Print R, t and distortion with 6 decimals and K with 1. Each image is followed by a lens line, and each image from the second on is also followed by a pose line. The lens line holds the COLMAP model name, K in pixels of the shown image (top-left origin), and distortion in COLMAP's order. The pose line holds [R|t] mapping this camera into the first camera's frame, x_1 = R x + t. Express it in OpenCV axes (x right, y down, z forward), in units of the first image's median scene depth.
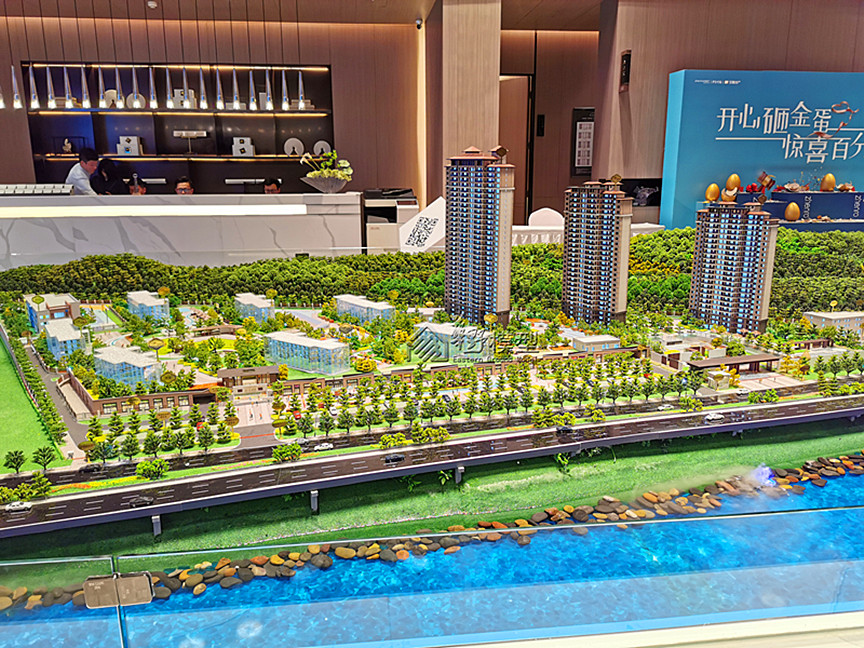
lens RADIAL K [[675.2, 0, 440.2], [0, 675.2, 324.8], [0, 0, 1]] dist [0.012106, -0.028674]
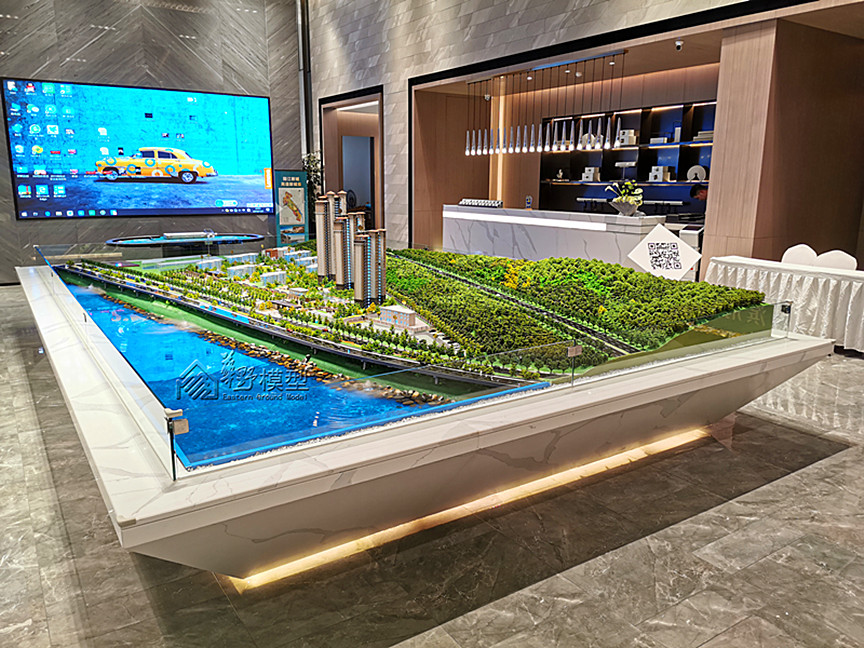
lens RADIAL K [[675.2, 0, 430.1], [0, 675.2, 323.7], [0, 0, 1]] dist [0.012106, -0.028674]
pose [[0.486479, 0.189258, -0.852947, 0.743660], [-0.218392, 0.971606, 0.091027, -0.043768], [0.845957, 0.141994, 0.513999, 0.126968]]
